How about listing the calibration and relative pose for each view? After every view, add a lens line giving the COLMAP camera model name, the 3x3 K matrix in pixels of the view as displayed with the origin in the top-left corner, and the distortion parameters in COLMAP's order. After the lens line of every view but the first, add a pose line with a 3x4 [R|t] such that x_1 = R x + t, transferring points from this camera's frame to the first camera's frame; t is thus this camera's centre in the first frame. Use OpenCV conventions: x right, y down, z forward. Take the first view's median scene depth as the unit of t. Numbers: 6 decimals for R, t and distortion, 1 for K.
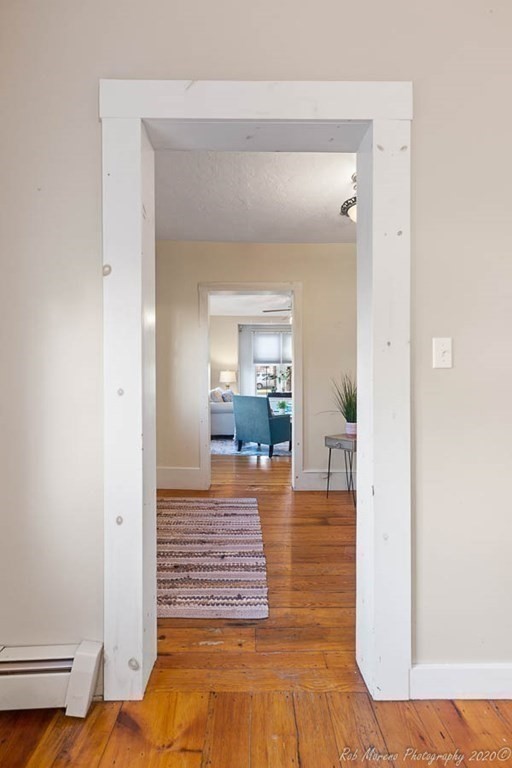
lens RADIAL K [[346.4, 0, 256.0], [0, 346.4, 384.0], [0, 0, 1]] dist [-0.000179, 0.000294]
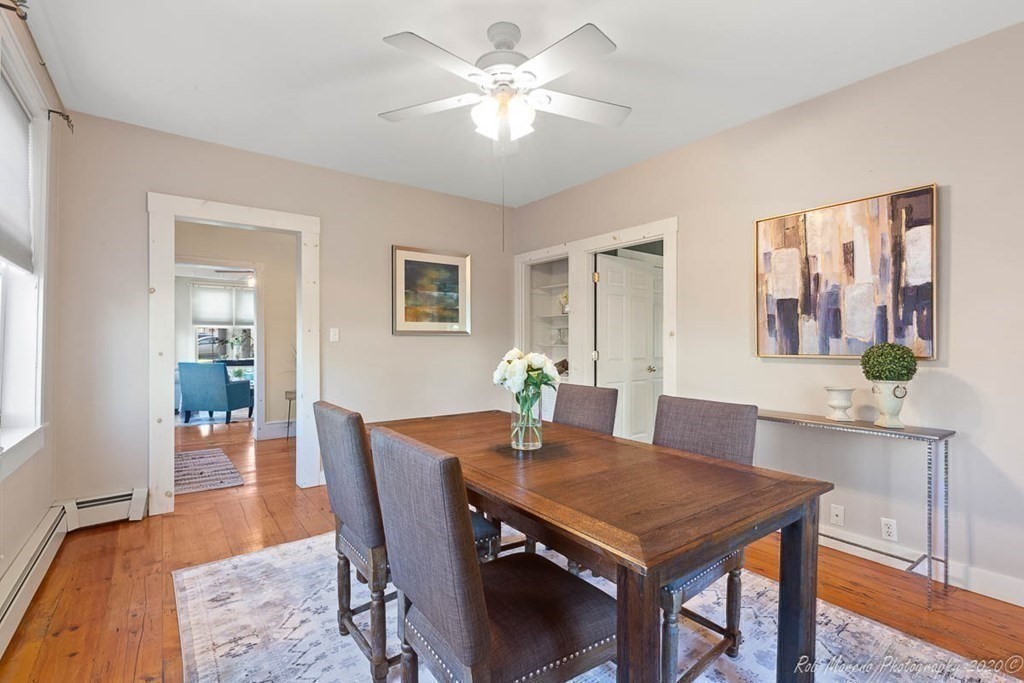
lens RADIAL K [[467.4, 0, 512.0], [0, 467.4, 341.5], [0, 0, 1]] dist [0.015586, 0.000023]
pose [[0.811421, 0.000639, 0.584462, -0.082424], [0.009315, 0.999858, -0.014025, 0.002345], [-0.584388, 0.016824, 0.811300, -0.555486]]
